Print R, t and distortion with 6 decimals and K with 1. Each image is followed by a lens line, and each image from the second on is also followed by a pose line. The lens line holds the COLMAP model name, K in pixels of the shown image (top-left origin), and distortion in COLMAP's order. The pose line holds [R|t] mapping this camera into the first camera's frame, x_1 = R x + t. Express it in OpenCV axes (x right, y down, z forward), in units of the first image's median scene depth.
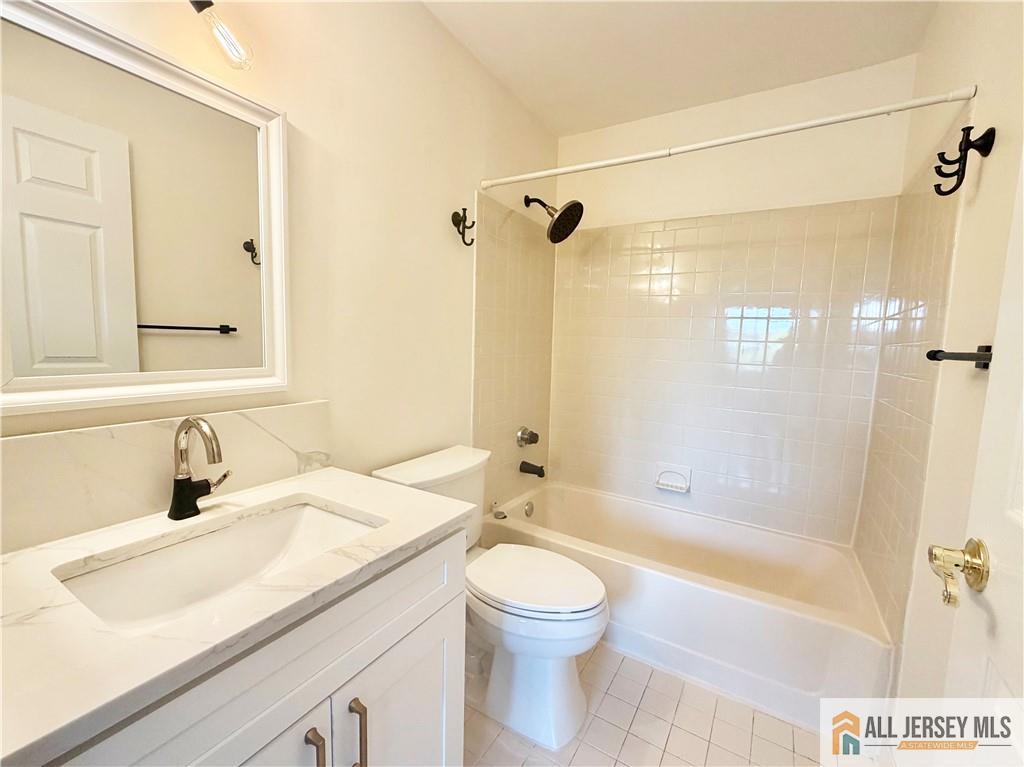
lens RADIAL K [[435.5, 0, 507.2], [0, 435.5, 383.5], [0, 0, 1]] dist [-0.001047, -0.000046]
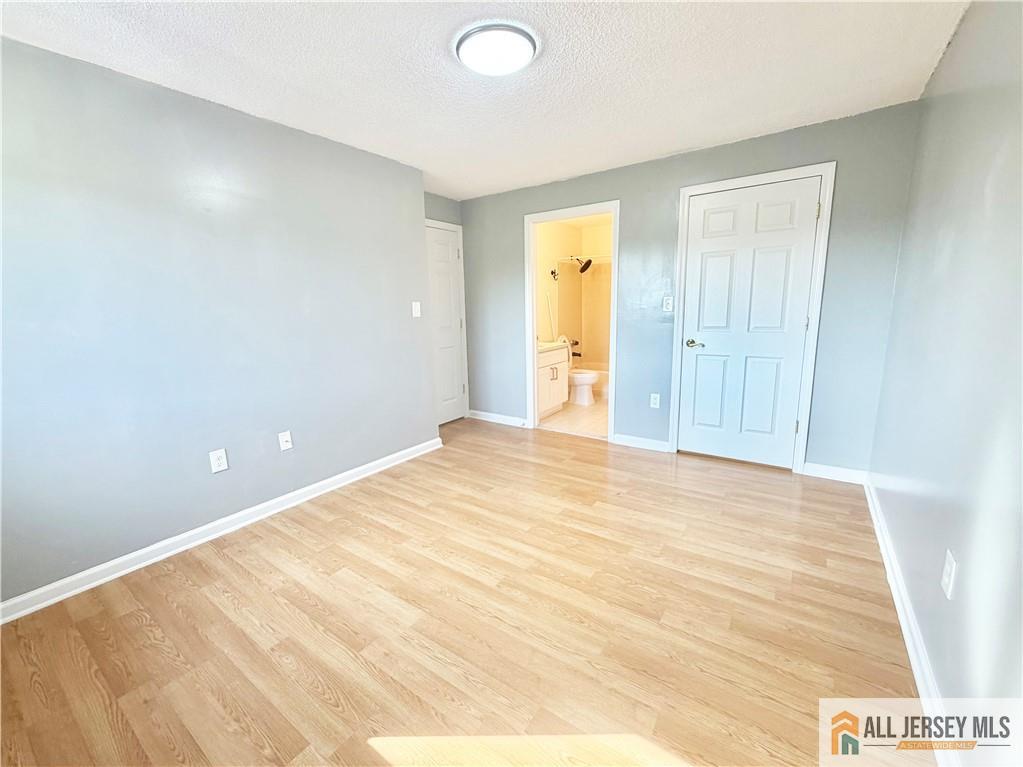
lens RADIAL K [[435.1, 0, 506.7], [0, 435.1, 383.5], [0, 0, 1]] dist [-0.001047, -0.000046]
pose [[0.996870, -0.041833, -0.067080, -0.223270], [0.046950, 0.995955, 0.076607, 0.155133], [0.063604, -0.079517, 0.994802, -1.926471]]
